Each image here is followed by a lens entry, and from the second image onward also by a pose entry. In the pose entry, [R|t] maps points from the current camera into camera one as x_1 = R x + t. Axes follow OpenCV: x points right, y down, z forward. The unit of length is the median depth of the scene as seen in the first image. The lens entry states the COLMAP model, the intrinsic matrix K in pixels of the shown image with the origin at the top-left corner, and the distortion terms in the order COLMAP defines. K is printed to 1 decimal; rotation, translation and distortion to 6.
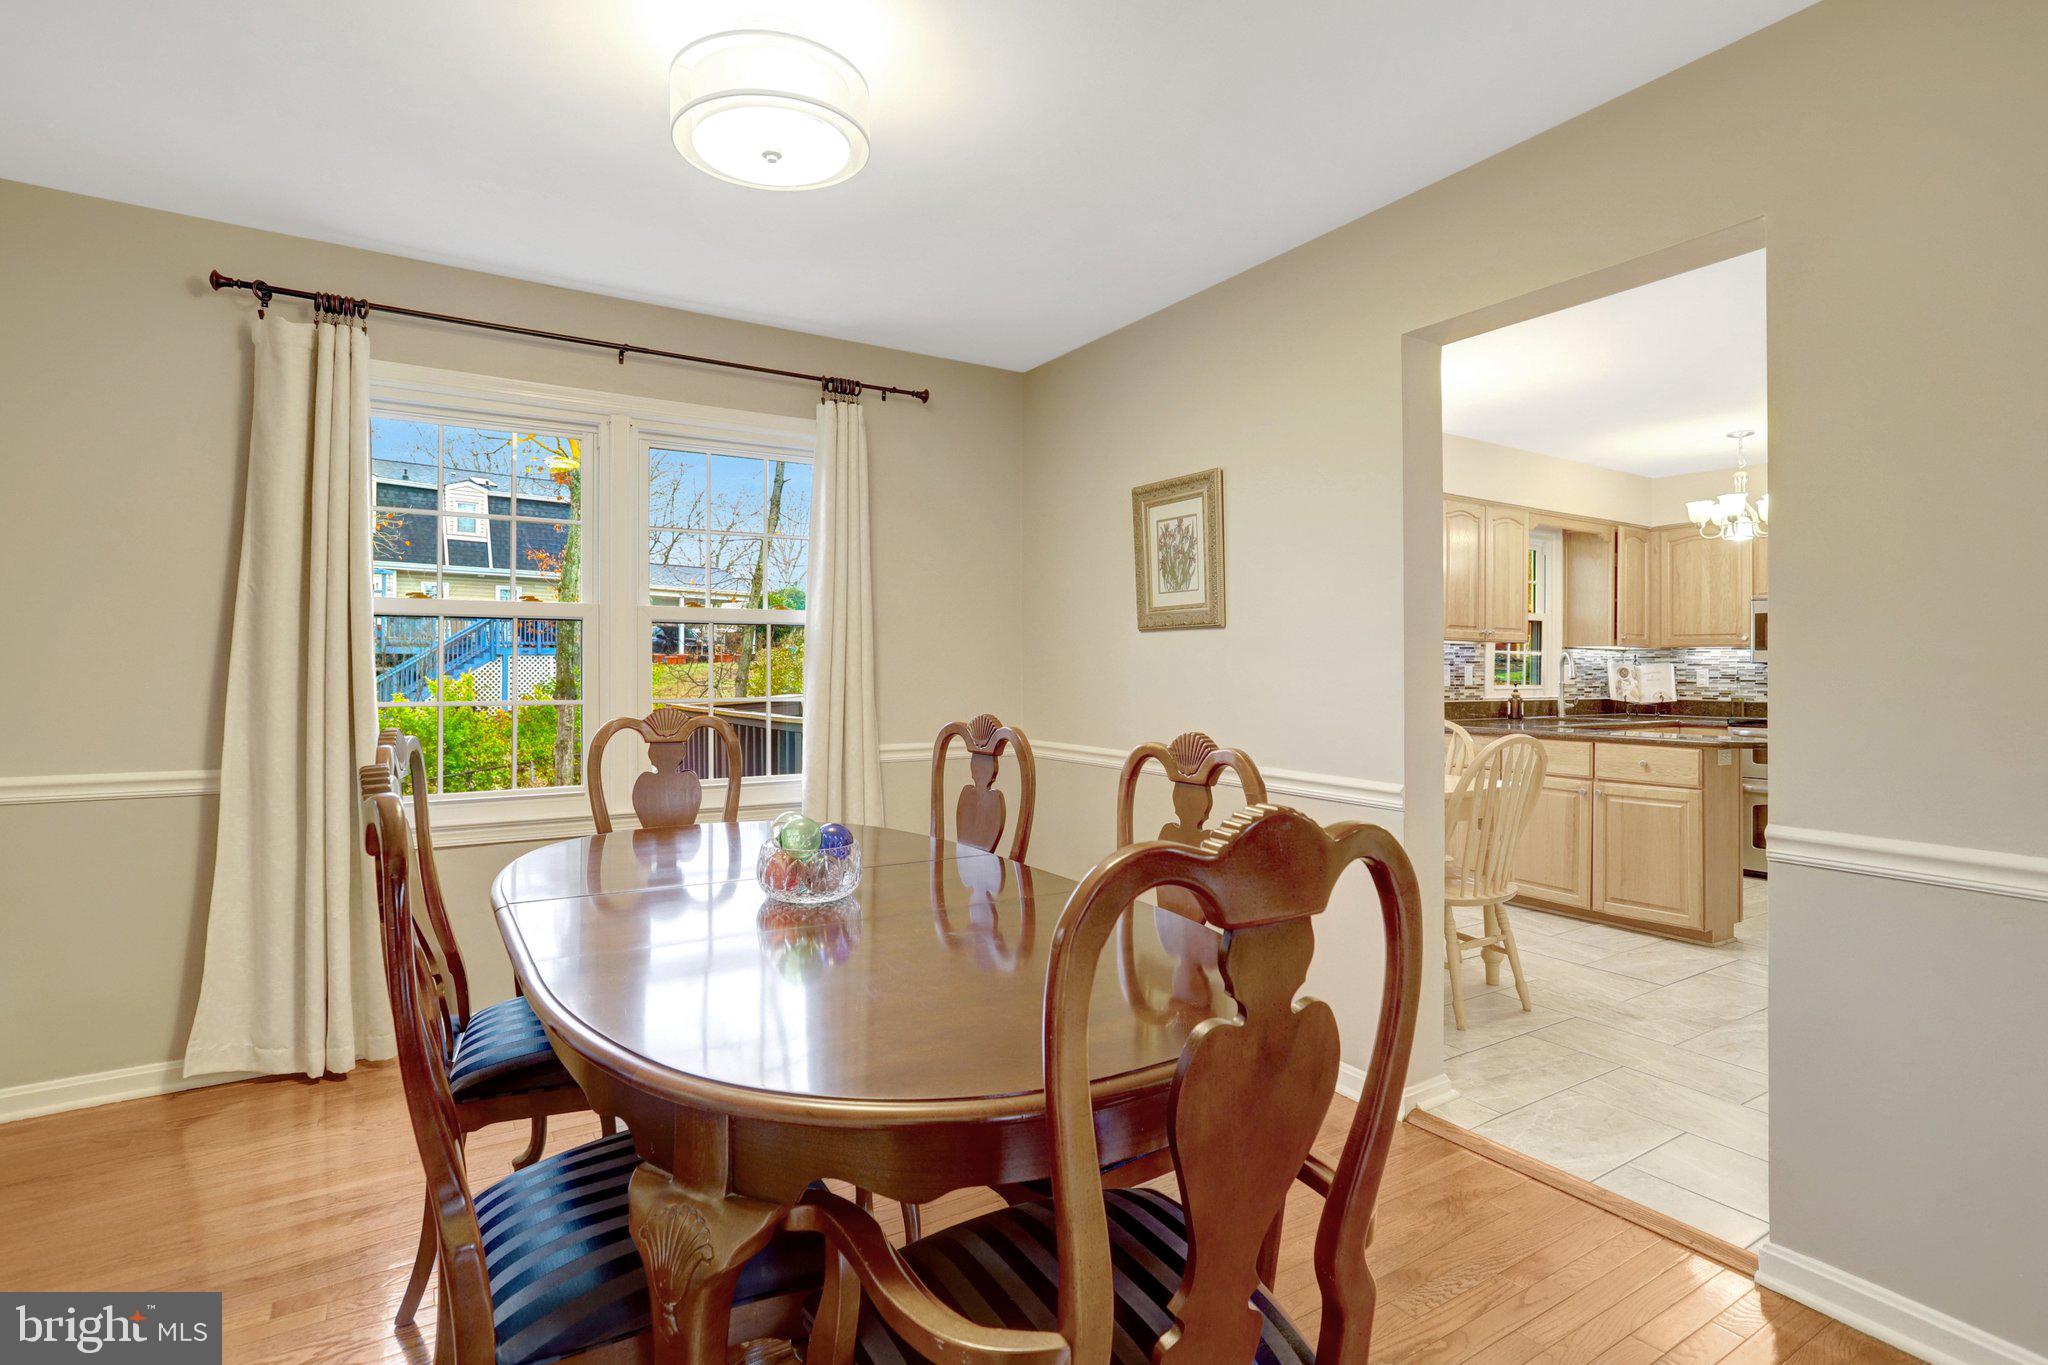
lens RADIAL K [[991.6, 0, 1025.4], [0, 991.6, 663.6], [0, 0, 1]] dist [-0.038628, 0.025396]
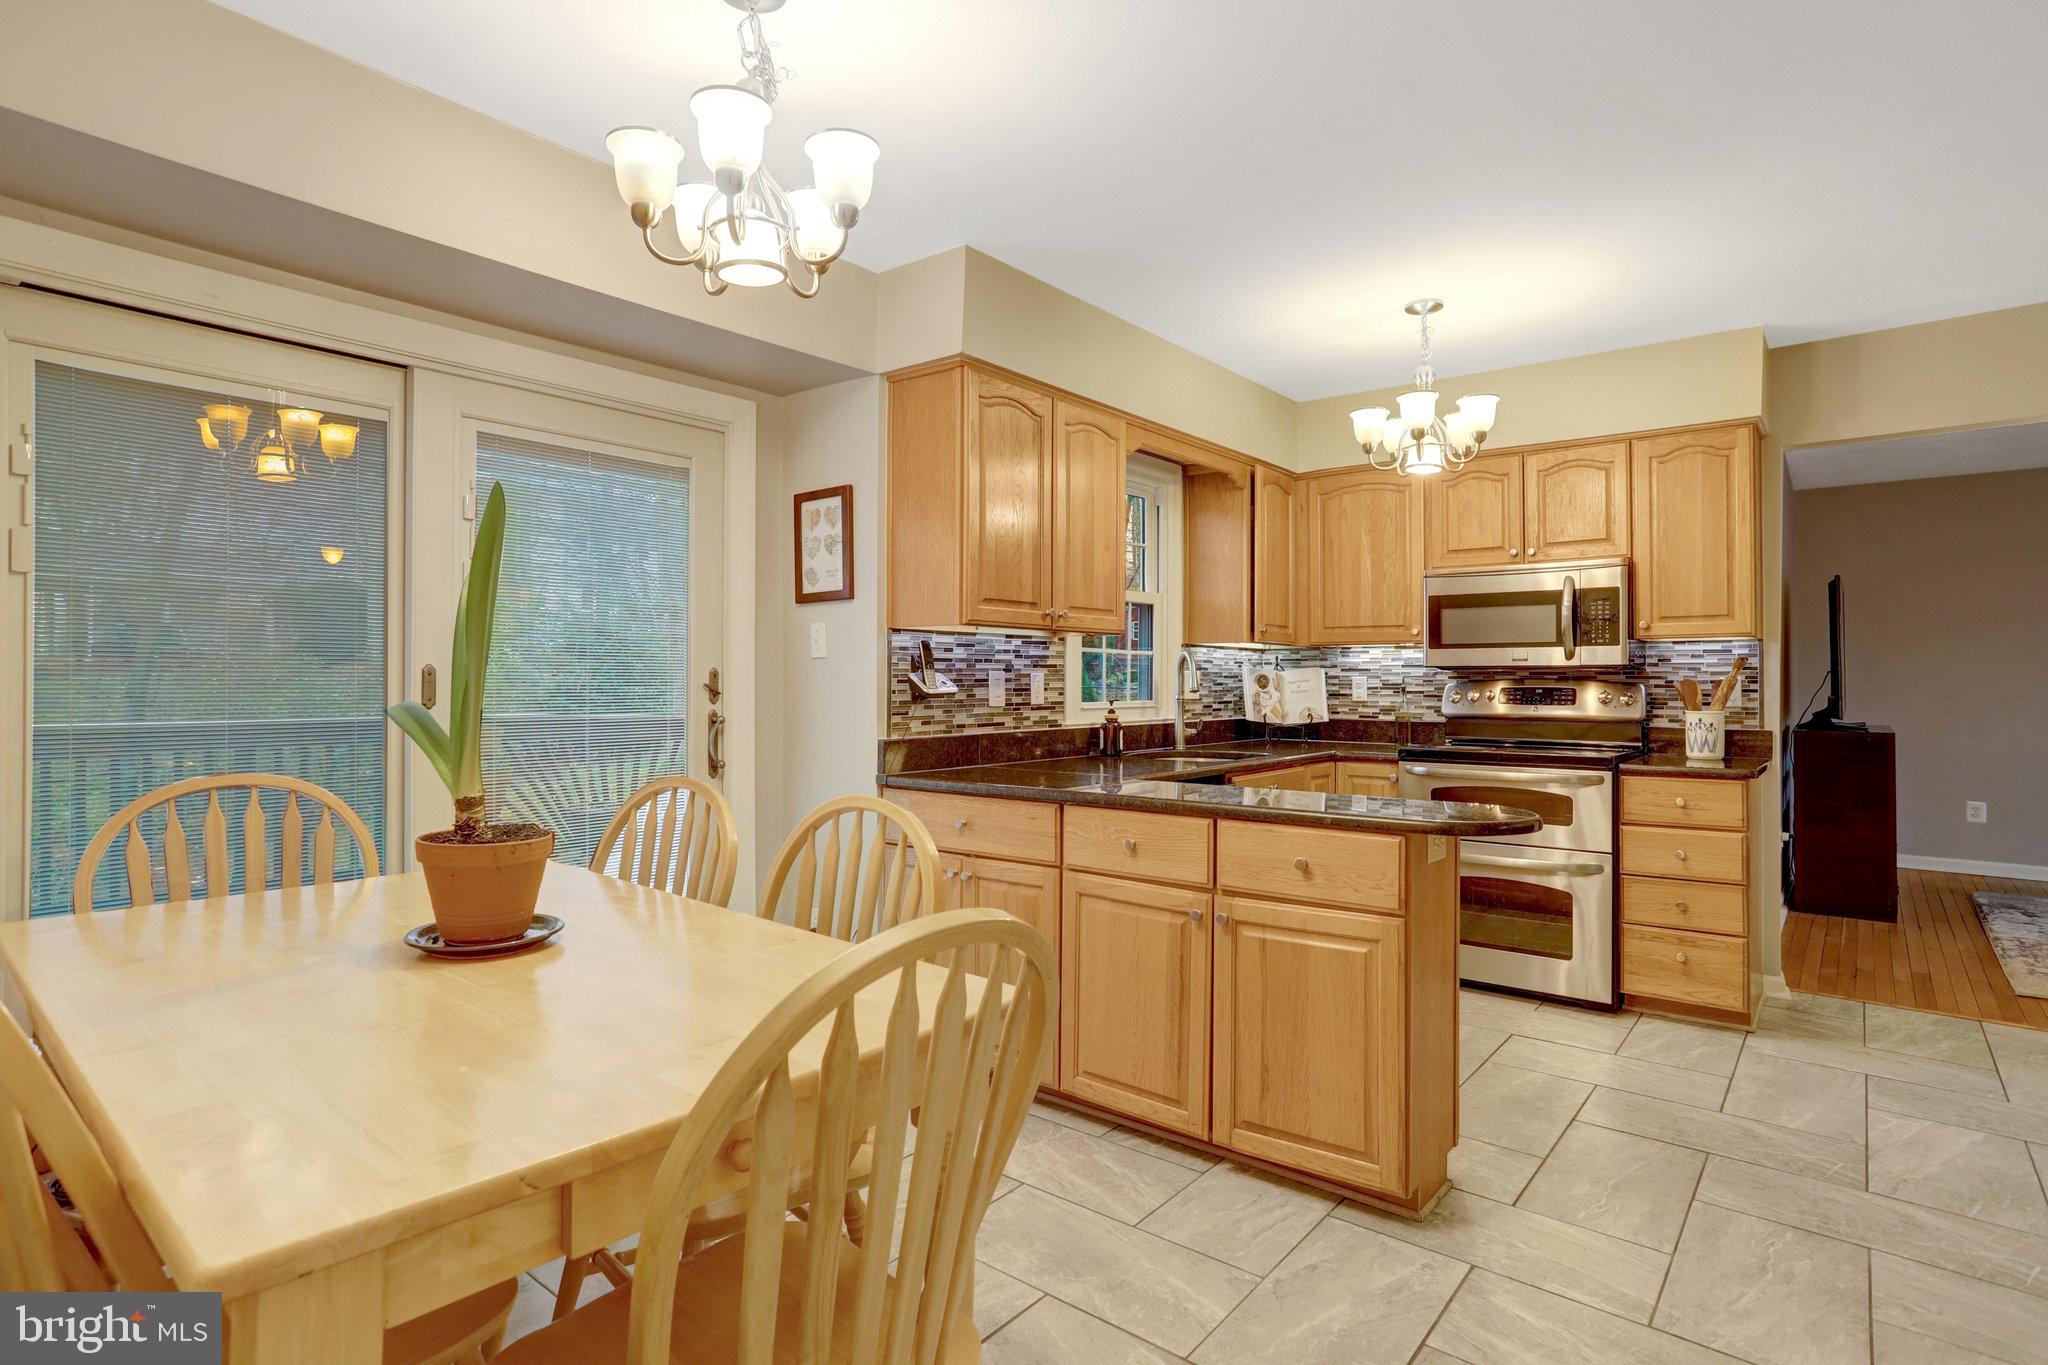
lens RADIAL K [[1039.6, 0, 1027.3], [0, 1039.6, 667.4], [0, 0, 1]] dist [-0.049868, 0.038590]
pose [[0.947026, -0.000310, 0.321158, 0.232915], [0.001342, 0.999995, -0.002990, 0.001343], [-0.321155, 0.003262, 0.947021, 0.385762]]
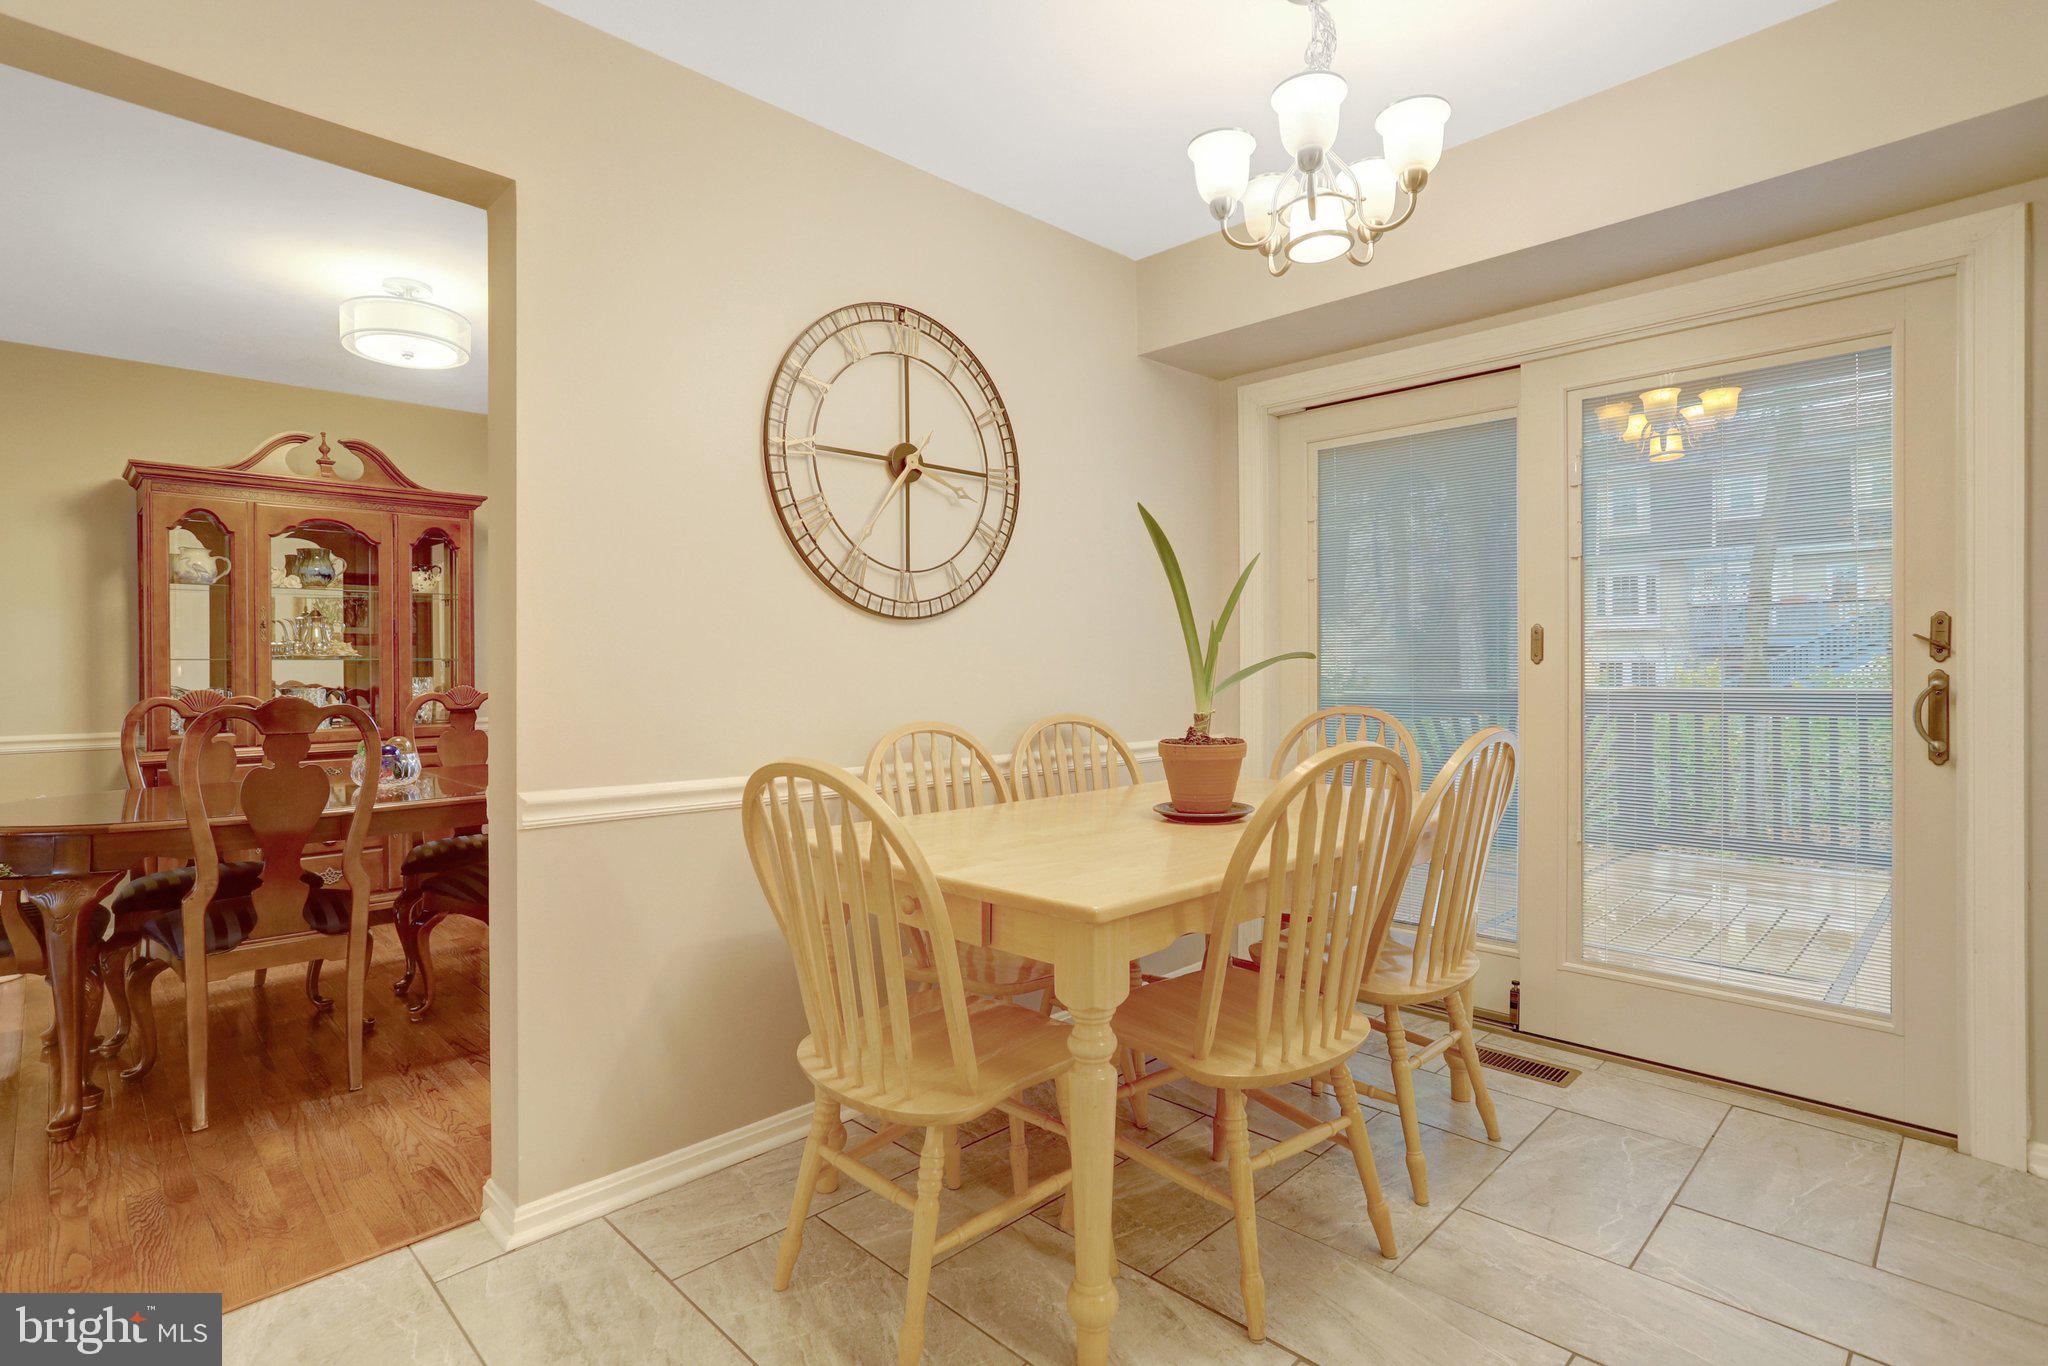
lens RADIAL K [[991.6, 0, 1025.4], [0, 991.6, 664.1], [0, 0, 1]] dist [-0.038628, 0.025396]
pose [[0.222490, -0.009653, -0.974887, 0.534825], [0.014922, 0.999868, -0.006495, 0.016900], [0.974821, -0.013102, 0.222605, 0.538935]]
